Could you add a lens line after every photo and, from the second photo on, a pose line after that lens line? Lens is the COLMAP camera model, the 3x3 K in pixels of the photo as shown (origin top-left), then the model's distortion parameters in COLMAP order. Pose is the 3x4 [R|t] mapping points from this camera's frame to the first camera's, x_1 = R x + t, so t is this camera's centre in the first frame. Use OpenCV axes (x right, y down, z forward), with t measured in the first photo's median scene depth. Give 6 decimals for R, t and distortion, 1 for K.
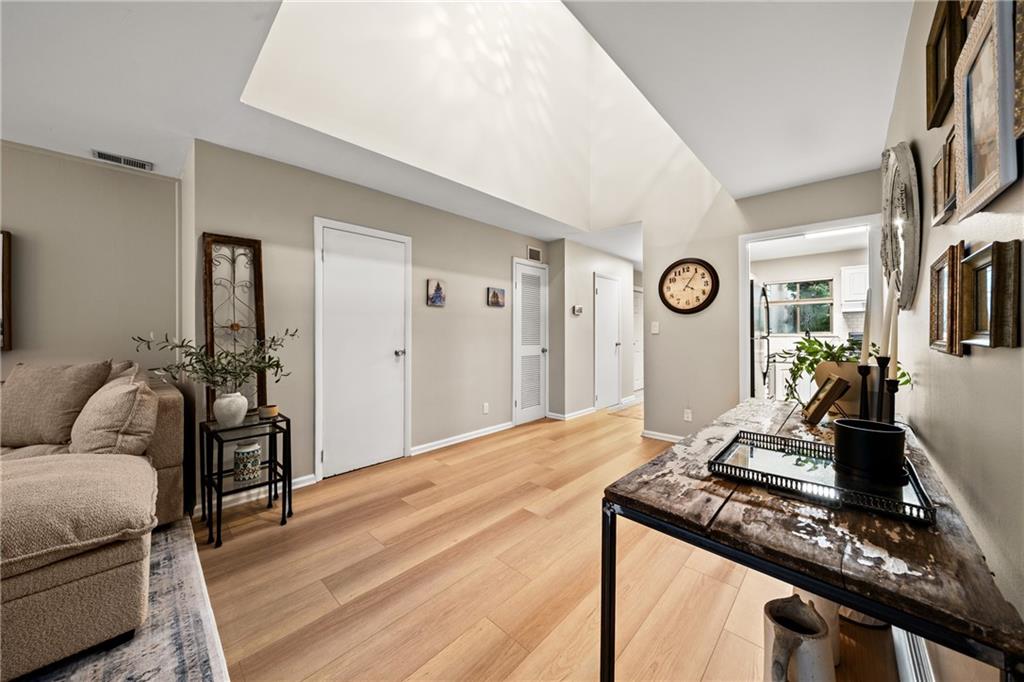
lens RADIAL K [[349.8, 0, 506.4], [0, 349.8, 331.1], [0, 0, 1]] dist [-0.005243, 0.000278]
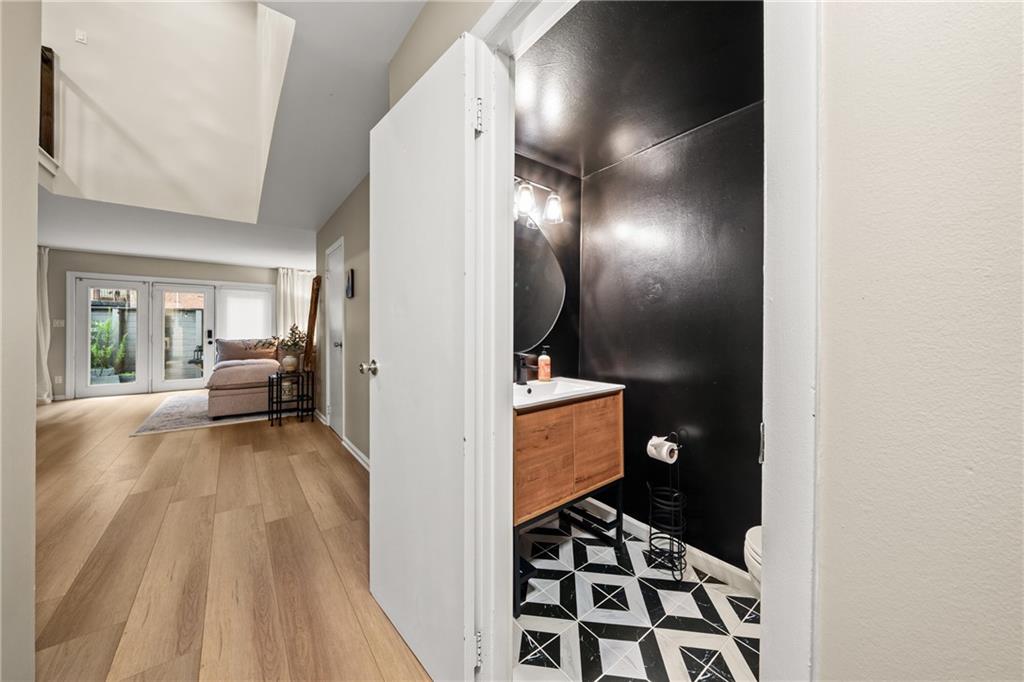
lens RADIAL K [[349.8, 0, 508.0], [0, 349.8, 327.1], [0, 0, 1]] dist [-0.005243, 0.000278]
pose [[-0.134313, 0.000480, -0.990939, 0.995659], [0.005906, 0.999983, -0.000316, 0.013568], [0.990921, -0.005894, -0.134313, 2.307881]]
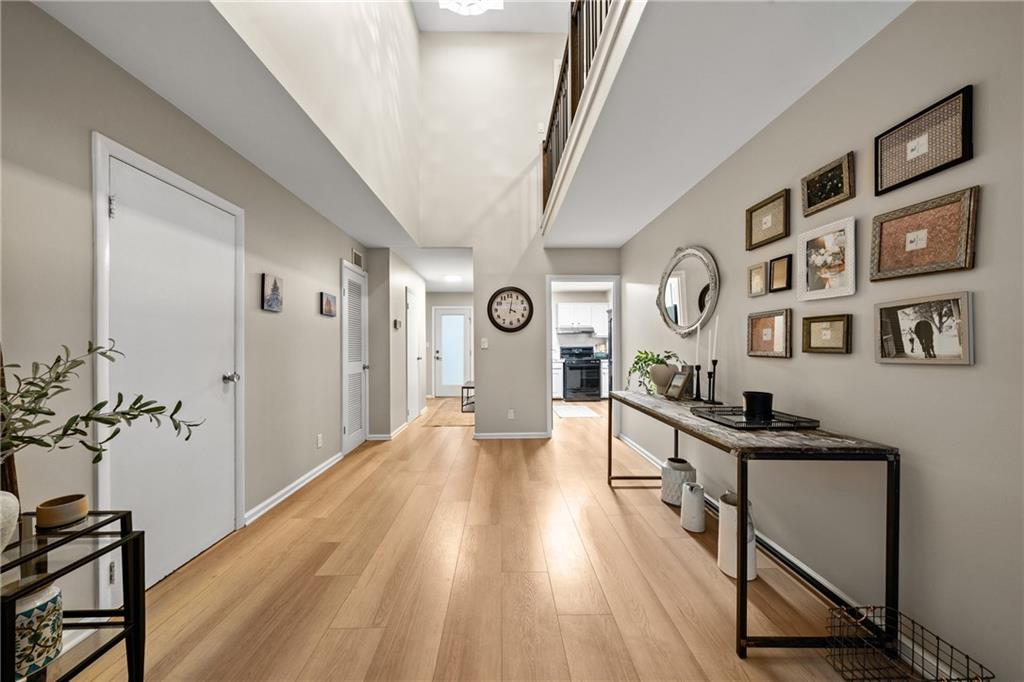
lens RADIAL K [[349.8, 0, 503.5], [0, 349.8, 346.4], [0, 0, 1]] dist [-0.005243, 0.000278]
pose [[0.714380, 0.000773, 0.699758, -0.551576], [-0.002299, 0.999997, 0.001242, -0.000745], [-0.699754, -0.002496, 0.714379, 0.212418]]
